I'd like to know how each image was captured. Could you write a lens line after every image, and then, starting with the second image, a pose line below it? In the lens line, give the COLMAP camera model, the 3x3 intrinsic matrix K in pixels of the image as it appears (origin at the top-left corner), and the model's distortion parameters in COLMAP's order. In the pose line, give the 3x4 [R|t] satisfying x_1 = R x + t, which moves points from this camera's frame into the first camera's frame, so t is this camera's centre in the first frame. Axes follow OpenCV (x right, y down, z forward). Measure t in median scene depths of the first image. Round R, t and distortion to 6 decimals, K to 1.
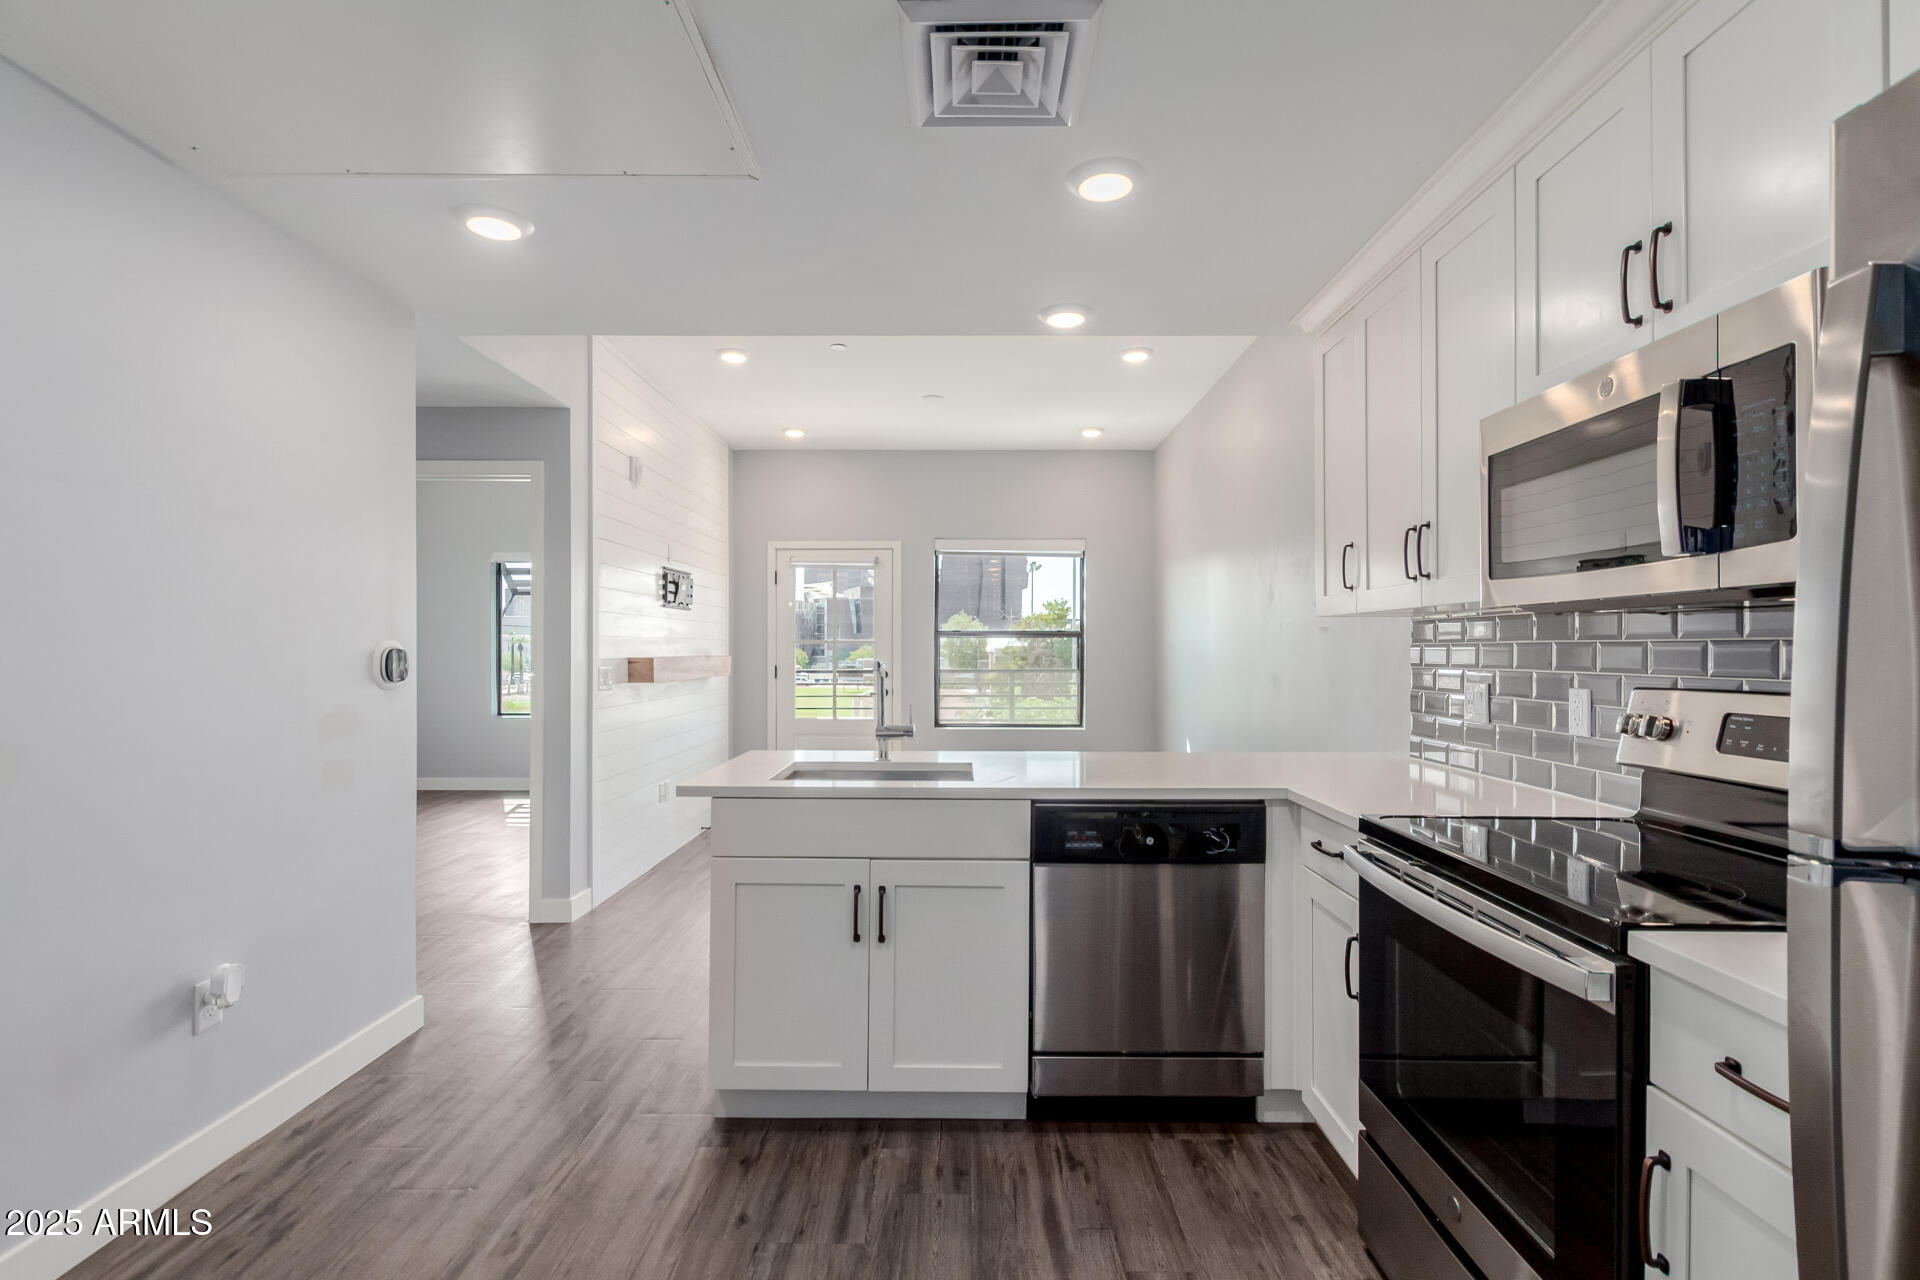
lens RADIAL K [[911.5, 0, 958.8], [0, 911.5, 649.8], [0, 0, 1]] dist [0.013520, -0.004735]
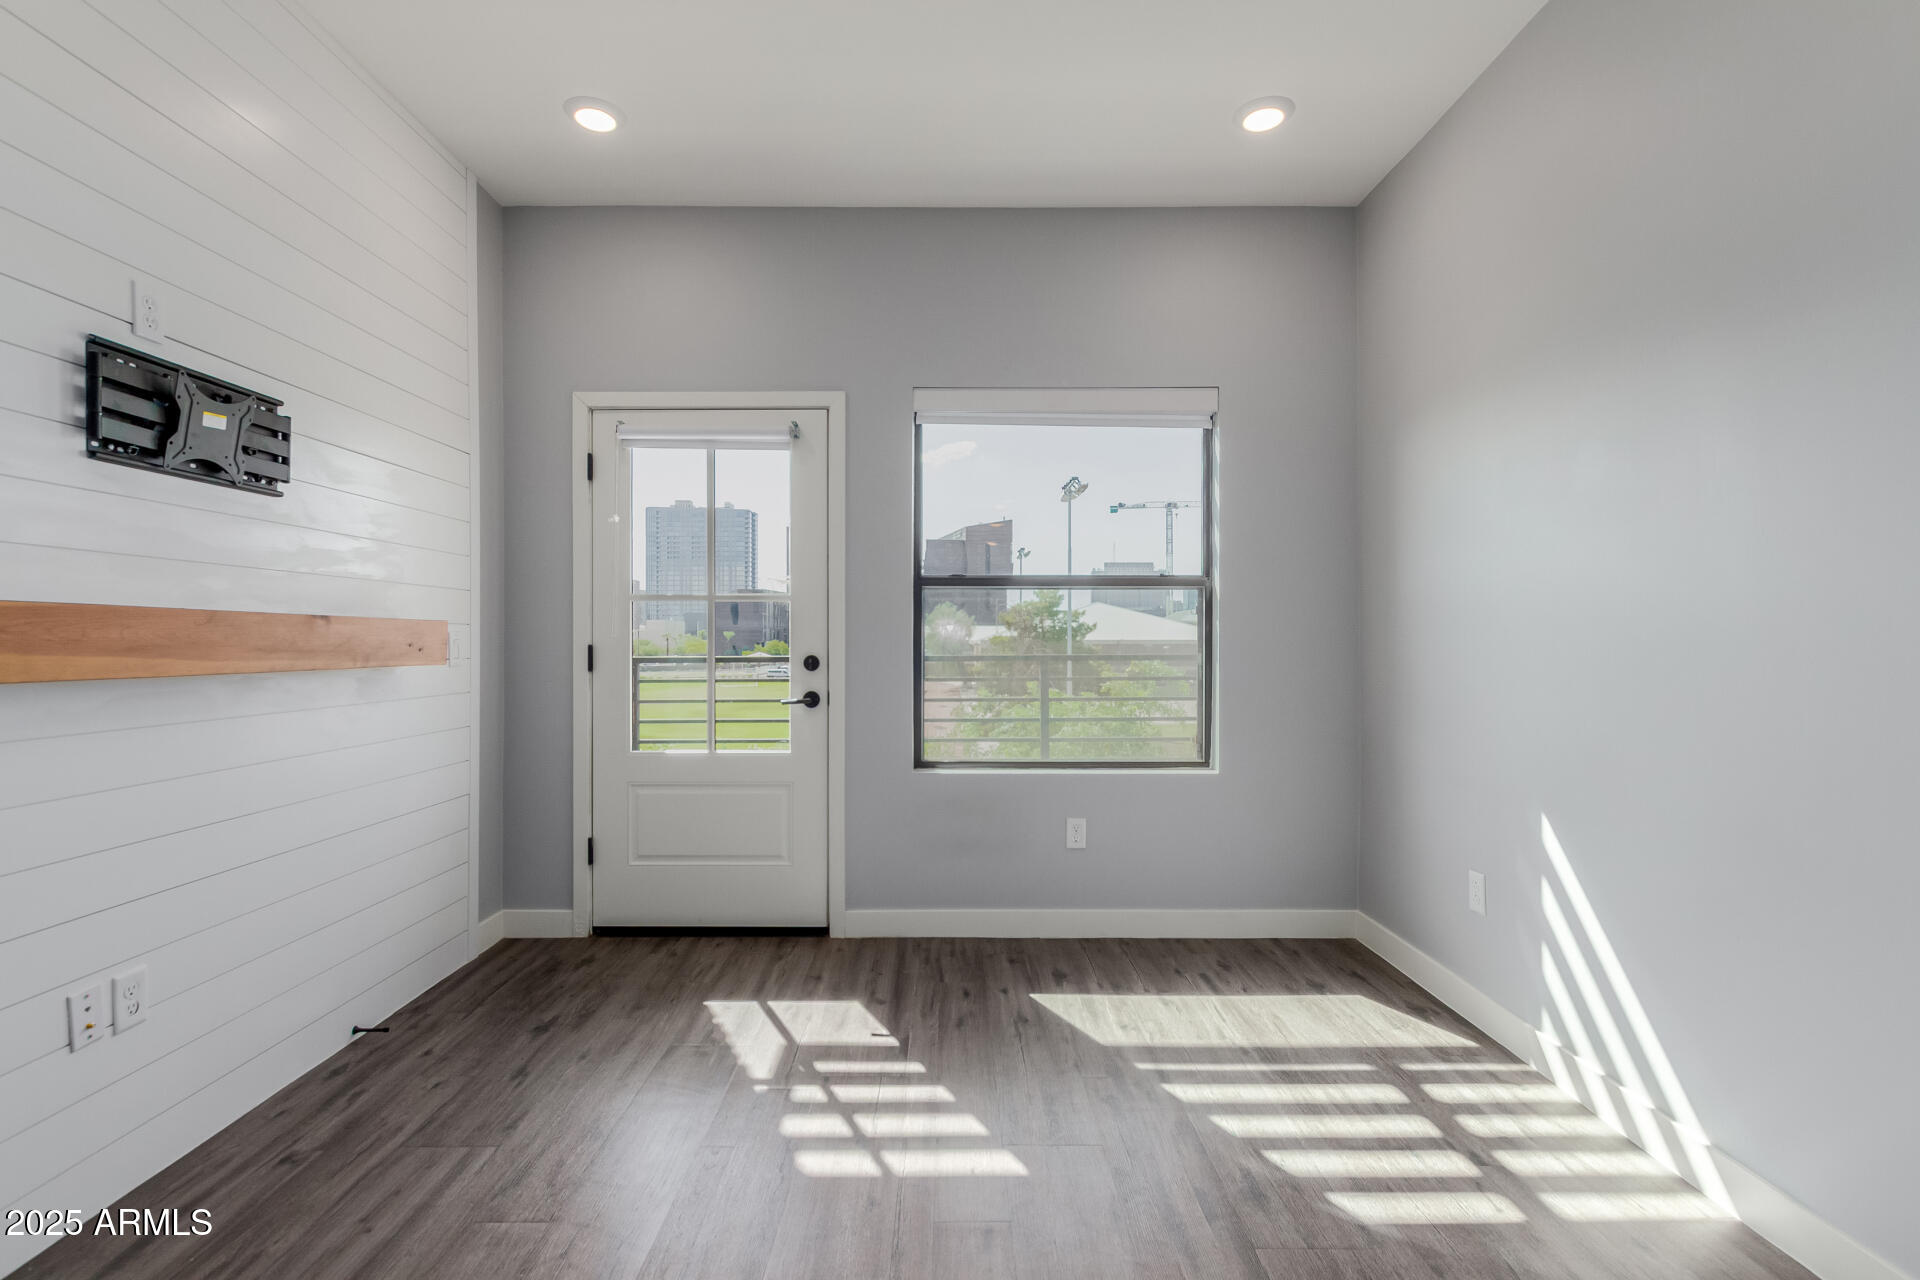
lens RADIAL K [[859.1, 0, 949.9], [0, 859.1, 642.8], [0, 0, 1]] dist [-0.000867, 0.000159]
pose [[0.999969, -0.001745, 0.007687, -0.031632], [0.001738, 0.999998, 0.001032, 0.048253], [-0.007689, -0.001019, 0.999970, 1.602564]]
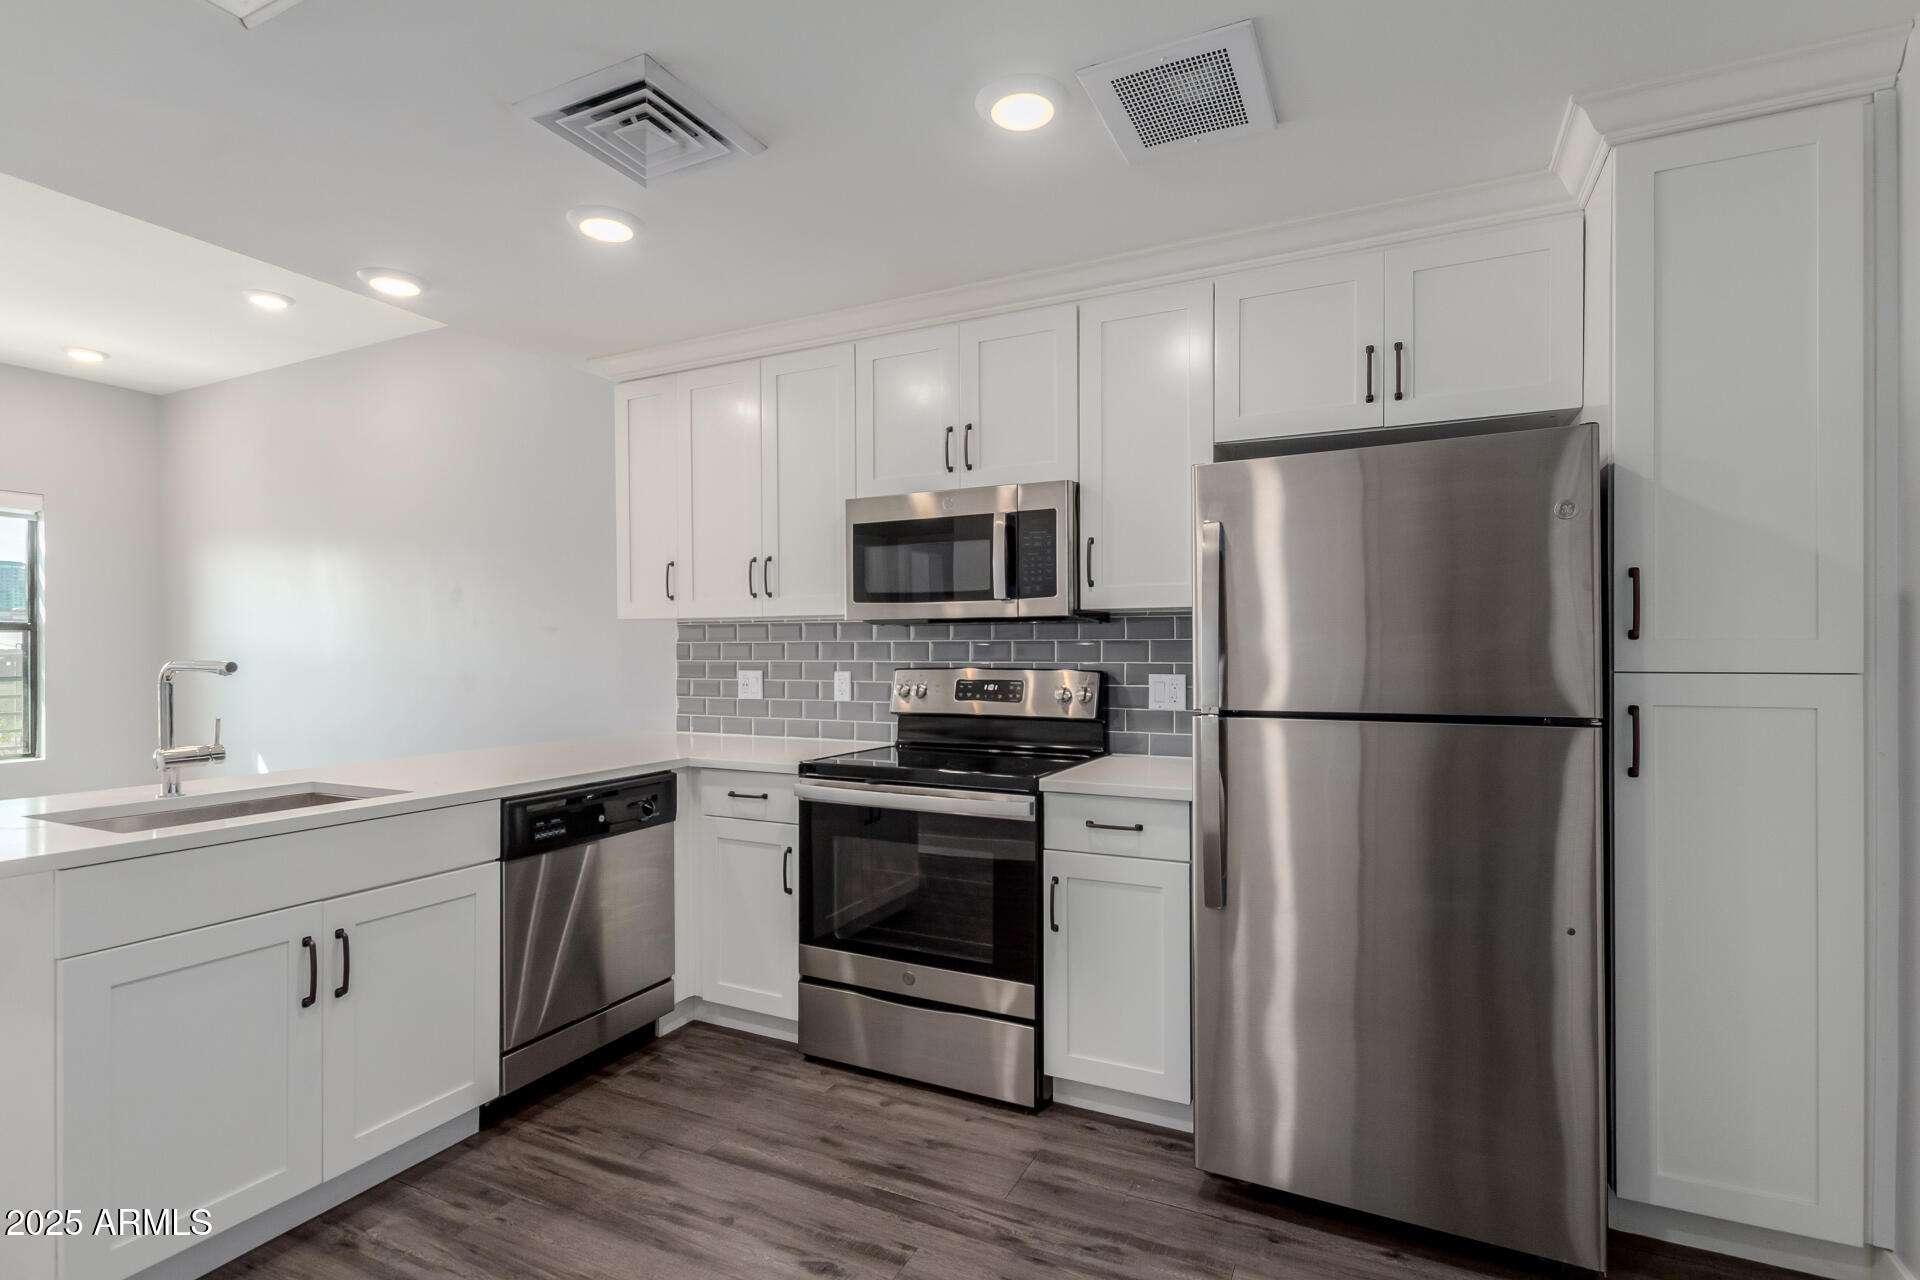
lens RADIAL K [[911.5, 0, 941.9], [0, 911.5, 648.3], [0, 0, 1]] dist [0.013520, -0.004735]
pose [[0.437979, -0.001988, 0.898983, -0.608181], [0.002575, 0.999996, 0.000957, 0.001768], [-0.898982, 0.001895, 0.437982, 0.137641]]
